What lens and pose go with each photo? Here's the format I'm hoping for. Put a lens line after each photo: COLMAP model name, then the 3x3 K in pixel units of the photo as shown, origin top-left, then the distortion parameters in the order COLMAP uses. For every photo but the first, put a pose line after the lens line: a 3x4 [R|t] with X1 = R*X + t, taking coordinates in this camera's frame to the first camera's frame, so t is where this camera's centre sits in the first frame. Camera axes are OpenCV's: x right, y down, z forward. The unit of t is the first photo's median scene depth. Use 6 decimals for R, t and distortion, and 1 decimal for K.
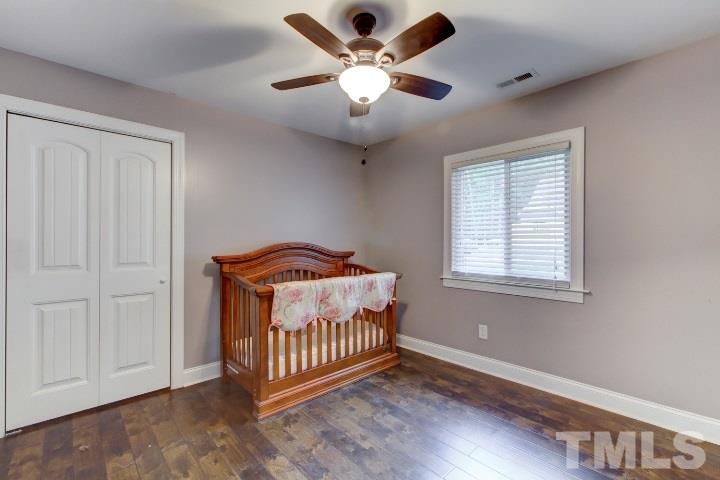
lens RADIAL K [[320.8, 0, 367.3], [0, 320.8, 238.3], [0, 0, 1]] dist [-0.006750, 0.006971]
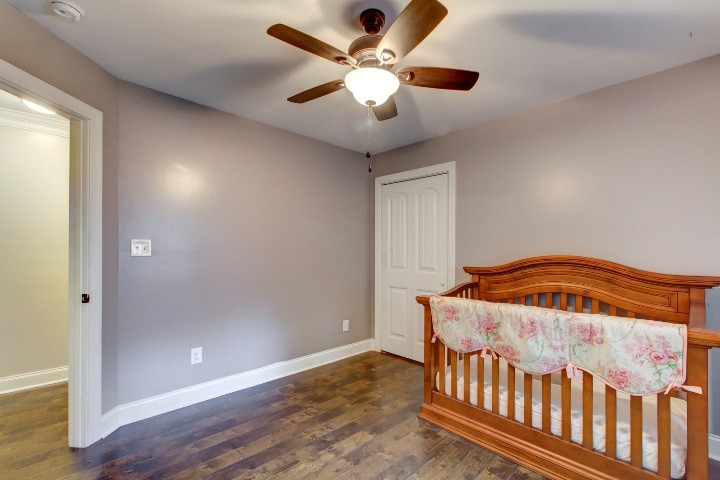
lens RADIAL K [[320.8, 0, 354.4], [0, 320.8, 251.1], [0, 0, 1]] dist [-0.006750, 0.006971]
pose [[-0.007234, -0.000128, -0.999974, 0.640009], [-0.001254, 0.999999, -0.000119, 0.003958], [0.999973, 0.001253, -0.007234, 0.671647]]
